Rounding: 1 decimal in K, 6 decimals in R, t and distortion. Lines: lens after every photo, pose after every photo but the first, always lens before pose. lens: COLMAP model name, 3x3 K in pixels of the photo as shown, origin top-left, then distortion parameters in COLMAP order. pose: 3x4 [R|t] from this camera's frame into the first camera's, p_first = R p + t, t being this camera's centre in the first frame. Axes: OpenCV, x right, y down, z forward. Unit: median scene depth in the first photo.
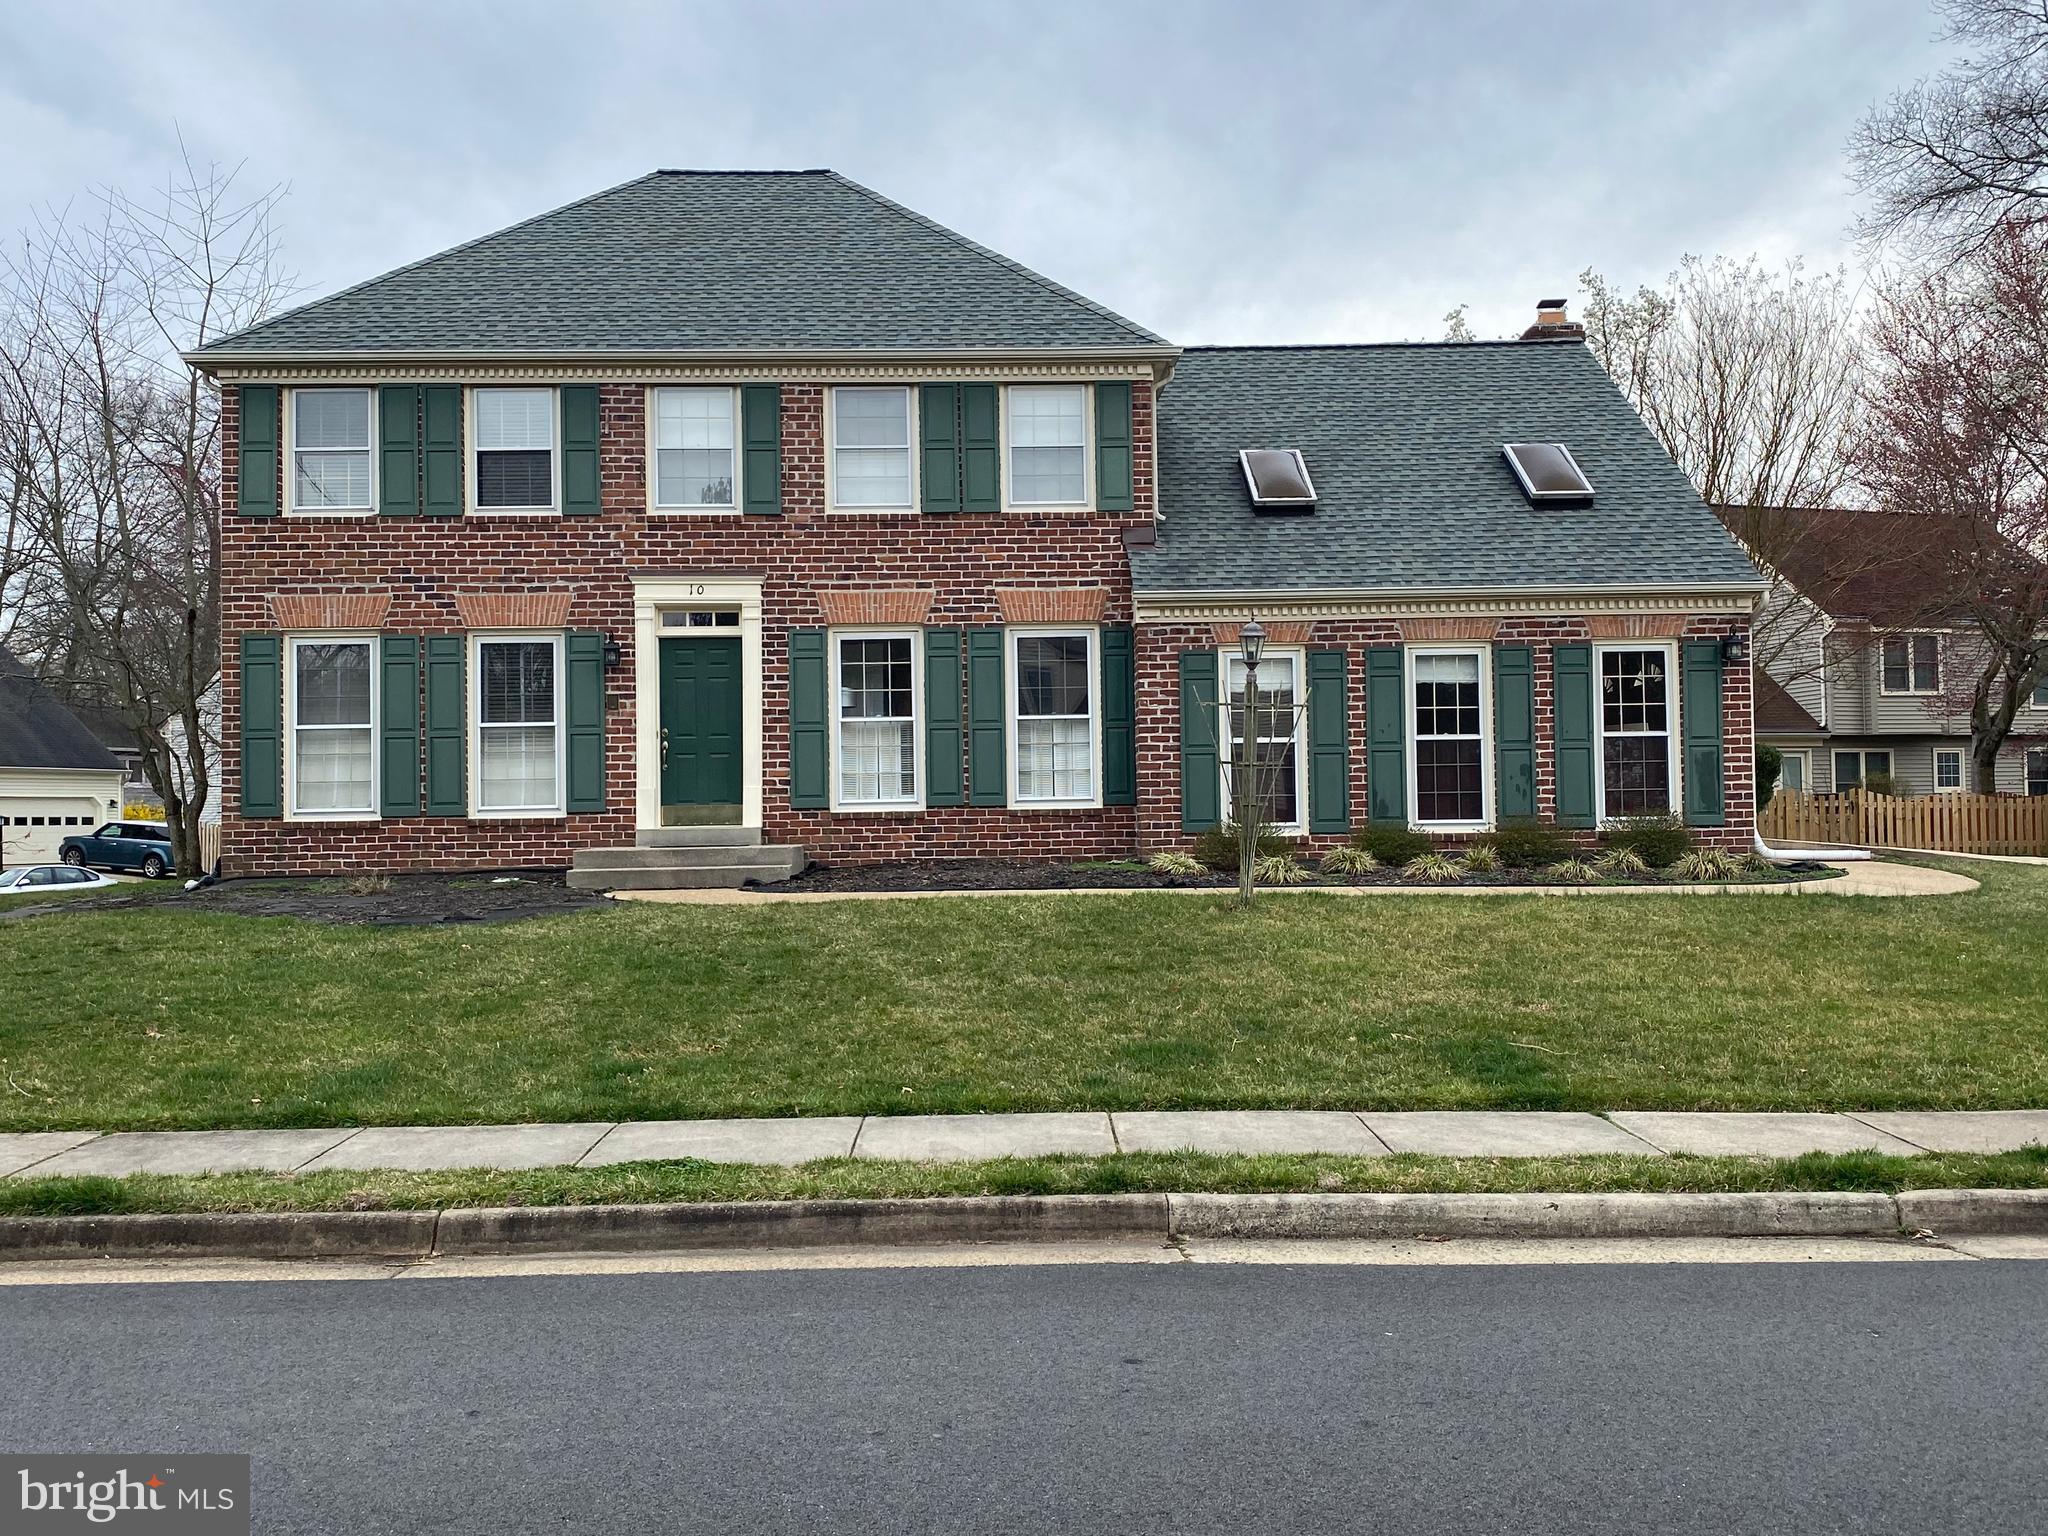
lens RADIAL K [[1892.5, 0, 1023.2], [0, 1892.5, 786.2], [0, 0, 1]] dist [0.073705, 0.000000]
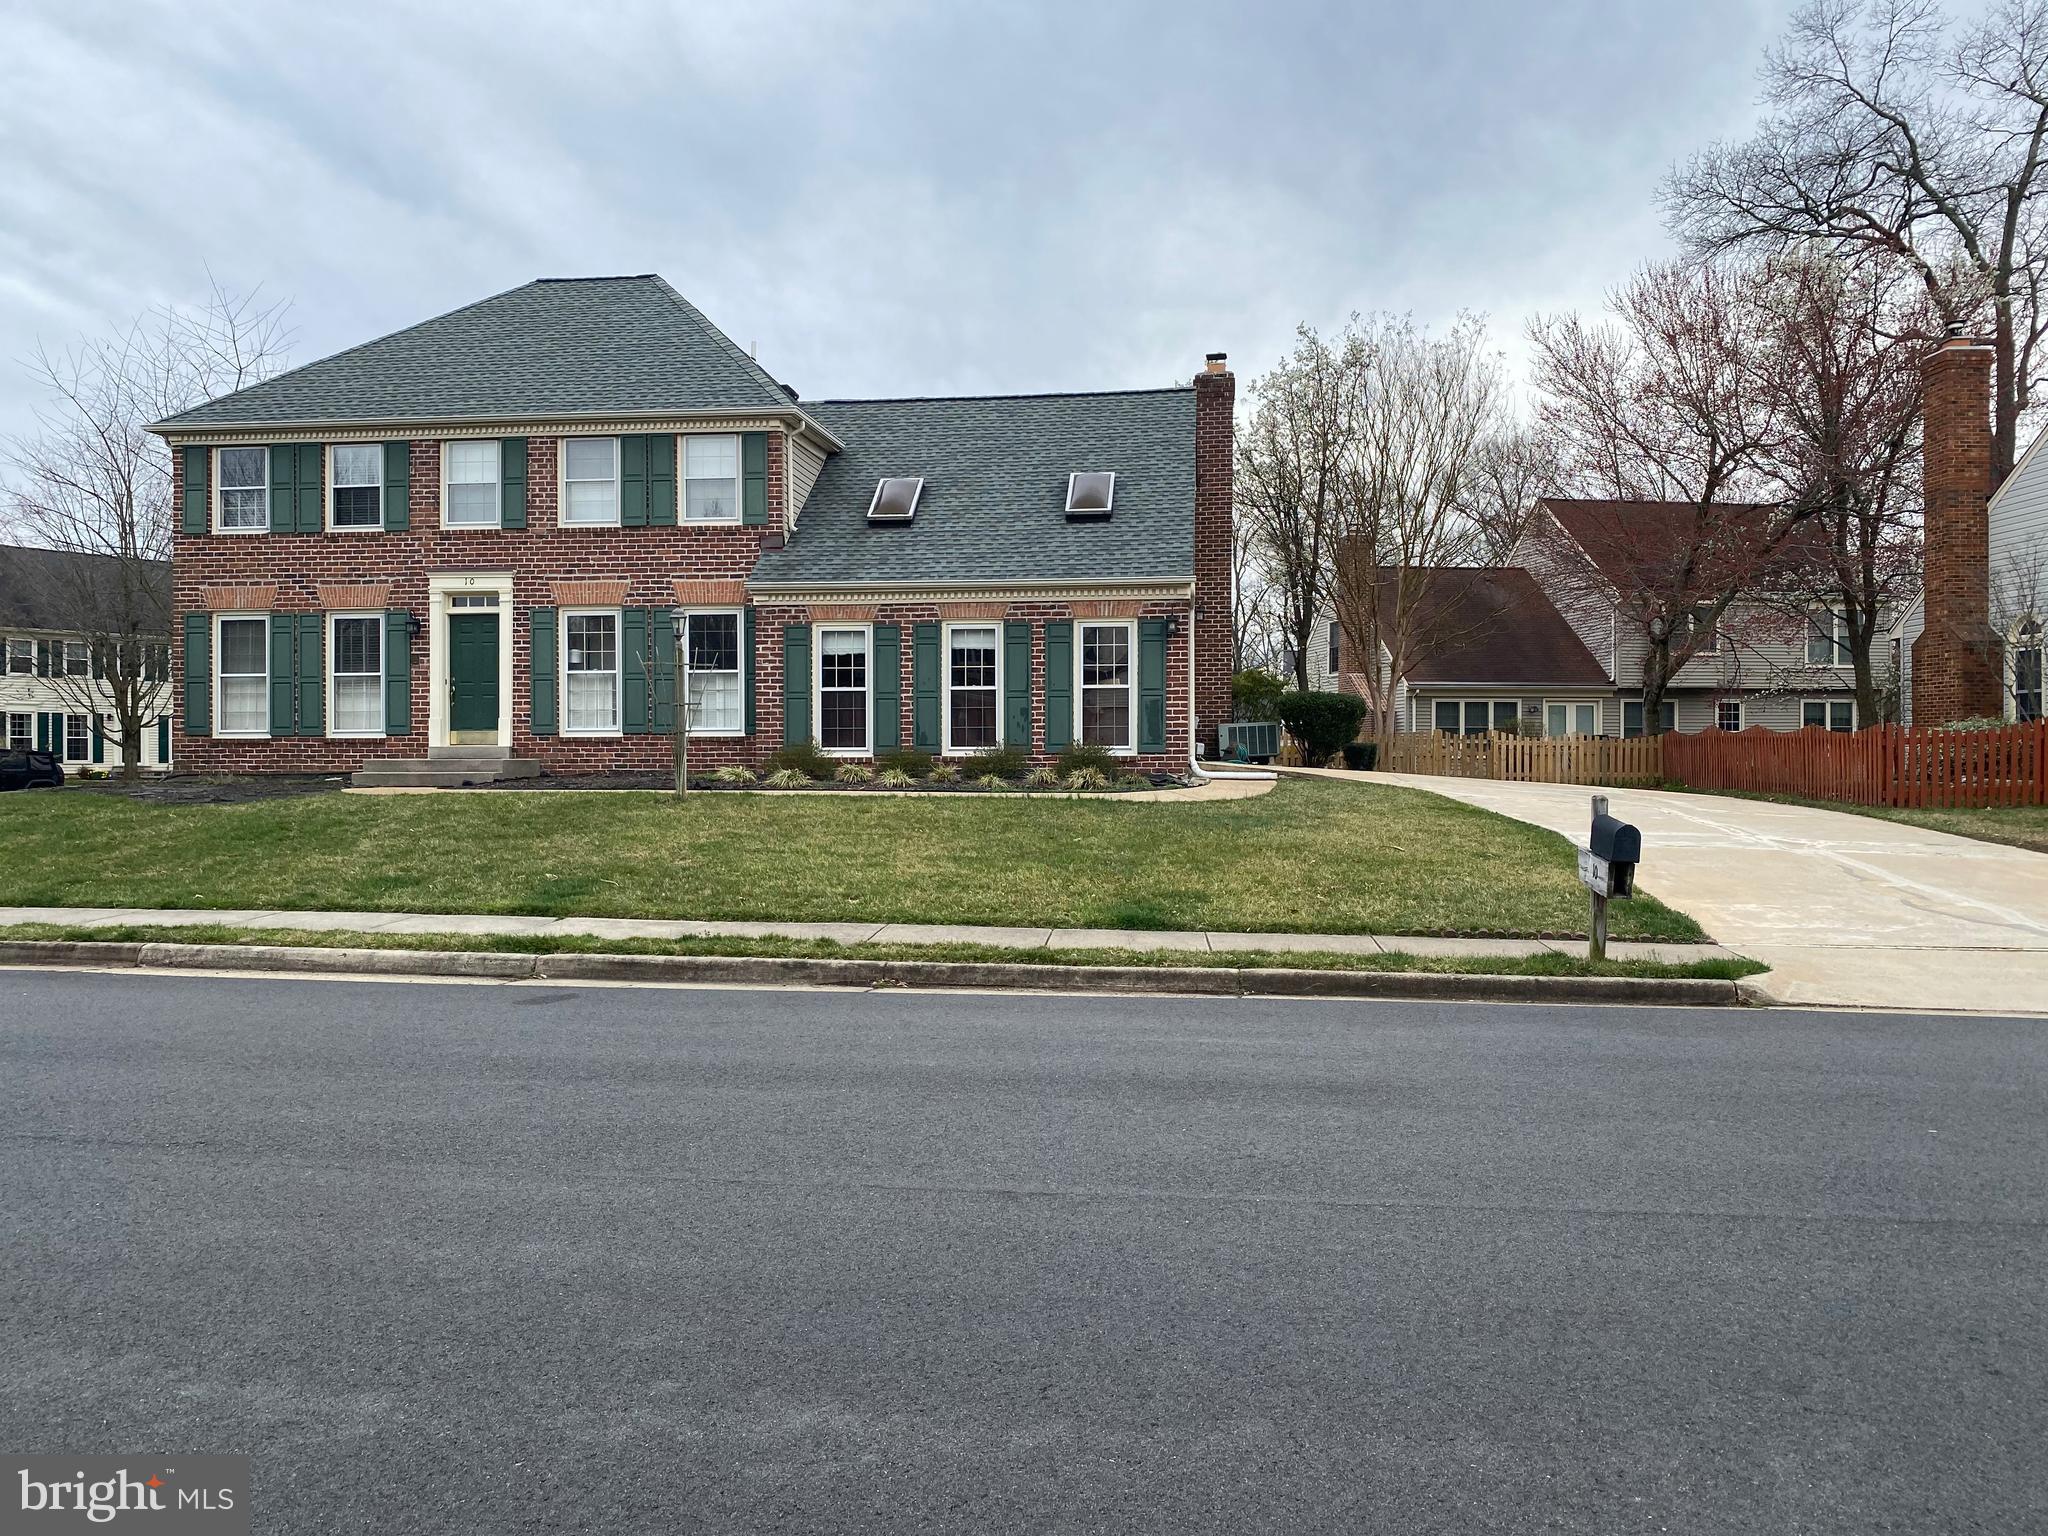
lens RADIAL K [[1574.8, 0, 1030.0], [0, 1574.8, 786.3], [0, 0, 1]] dist [0.021544, -0.031387]
pose [[0.989298, 0.016952, -0.144920, 0.427380], [-0.011159, 0.999109, 0.040692, -0.001418], [0.145480, -0.038640, 0.988606, -0.133909]]
